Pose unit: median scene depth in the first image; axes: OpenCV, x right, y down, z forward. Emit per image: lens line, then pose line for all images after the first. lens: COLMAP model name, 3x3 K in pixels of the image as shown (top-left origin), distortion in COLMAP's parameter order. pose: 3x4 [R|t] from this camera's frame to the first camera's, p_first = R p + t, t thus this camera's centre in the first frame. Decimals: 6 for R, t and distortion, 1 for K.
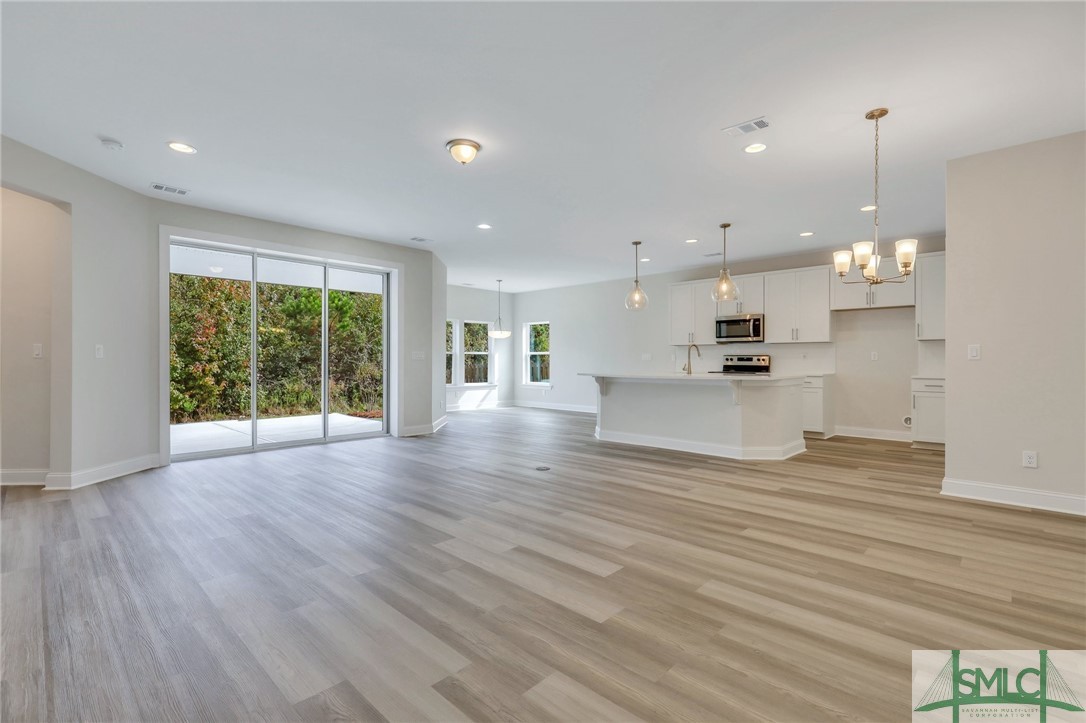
lens RADIAL K [[493.9, 0, 545.4], [0, 493.9, 360.4], [0, 0, 1]] dist [-0.000729, -0.000088]
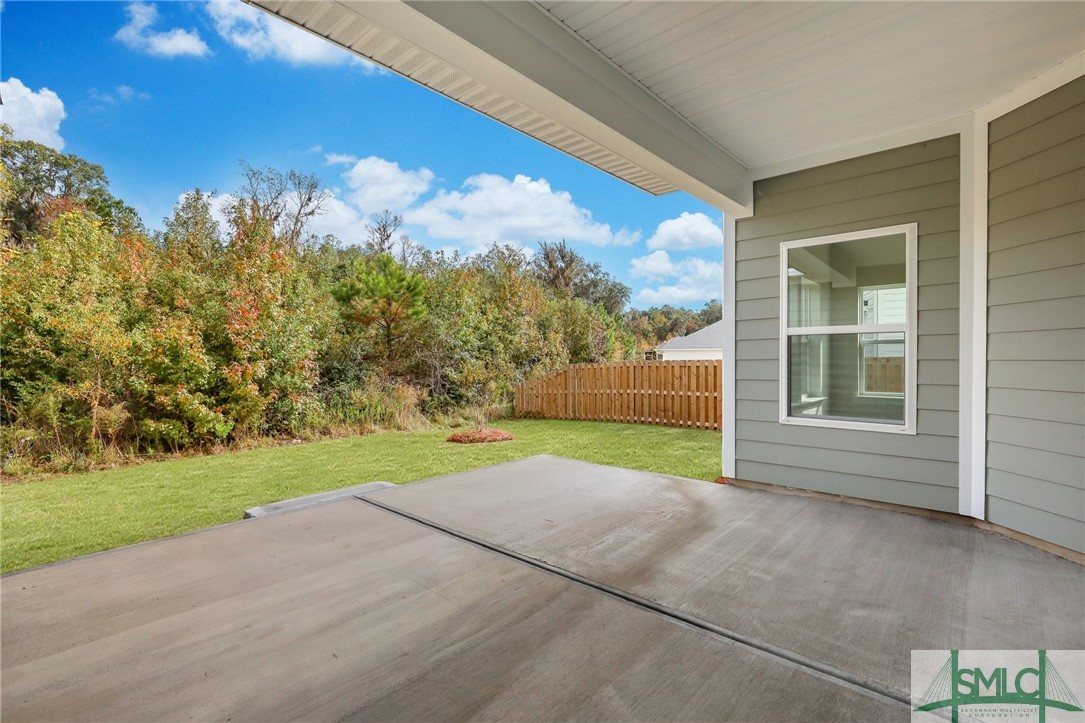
lens RADIAL K [[491.1, 0, 542.5], [0, 491.1, 361.5], [0, 0, 1]] dist [0.000131, -0.000159]
pose [[0.999783, -0.005194, 0.020169, -0.634833], [0.005083, 0.999972, 0.005515, 0.003550], [-0.020197, -0.005411, 0.999781, 0.697391]]
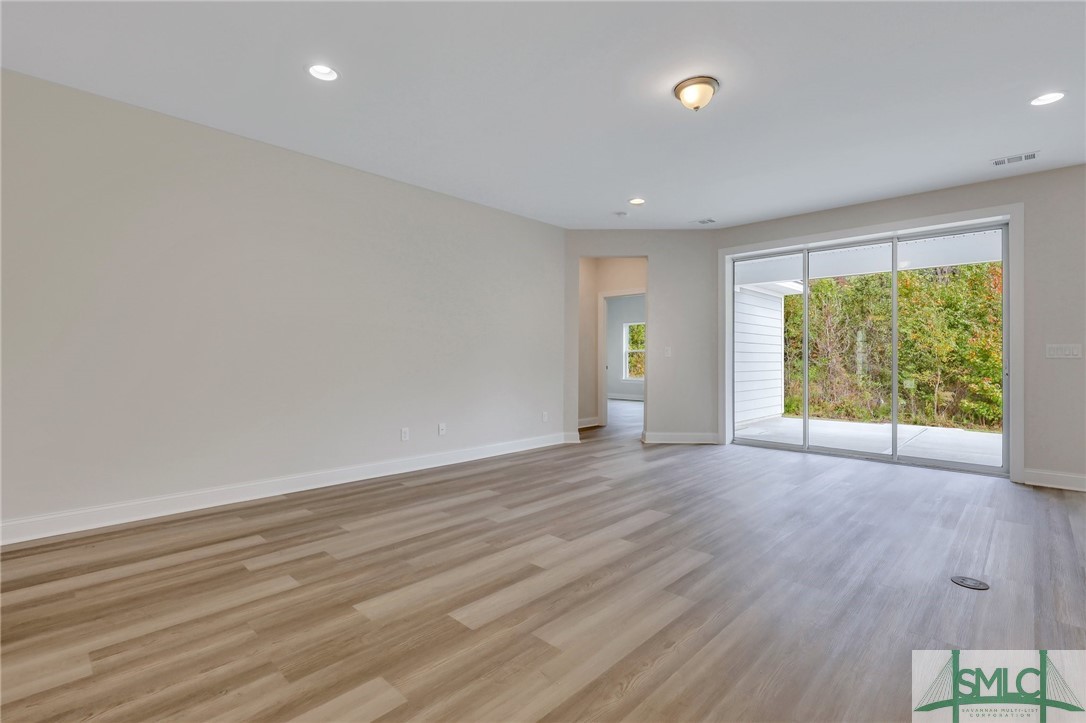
lens RADIAL K [[500.4, 0, 544.1], [0, 500.4, 355.6], [0, 0, 1]] dist [-0.000391, 0.000043]
pose [[-0.008885, -0.005489, -0.999945, 0.312106], [-0.003112, 0.999980, -0.005461, 0.000691], [0.999956, 0.003063, -0.008902, 0.375187]]
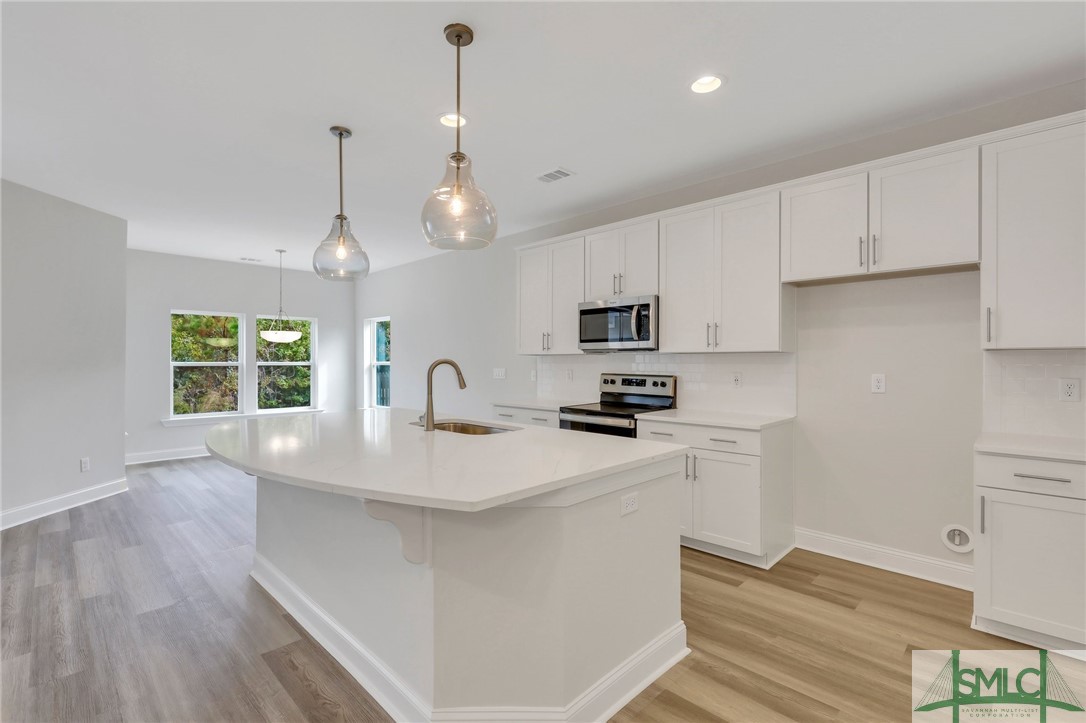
lens RADIAL K [[493.9, 0, 545.4], [0, 493.9, 360.4], [0, 0, 1]] dist [-0.000729, -0.000088]
pose [[0.999870, -0.001065, -0.016110, 0.333417], [0.001042, 0.999998, -0.001407, -0.026419], [0.016112, 0.001390, 0.999869, 0.491182]]
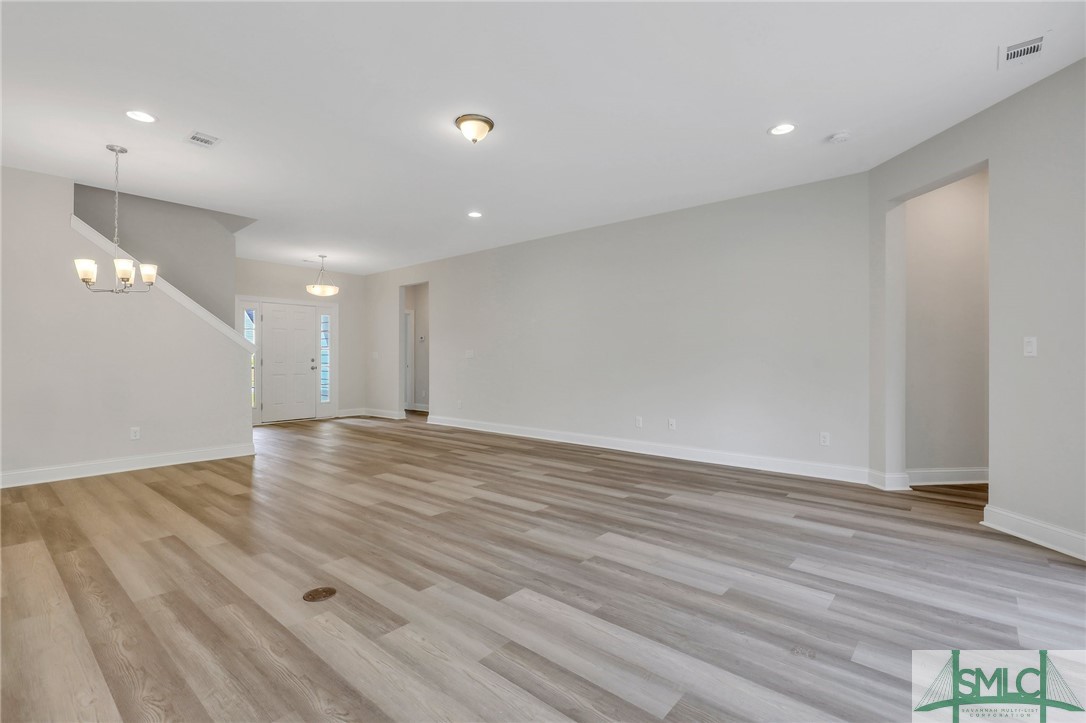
lens RADIAL K [[493.9, 0, 545.4], [0, 493.9, 360.4], [0, 0, 1]] dist [-0.000729, -0.000088]
pose [[-0.998340, -0.002574, -0.057537, -0.119767], [-0.002779, 0.999990, 0.003478, -0.000584], [0.057527, 0.003632, -0.998337, 0.938138]]
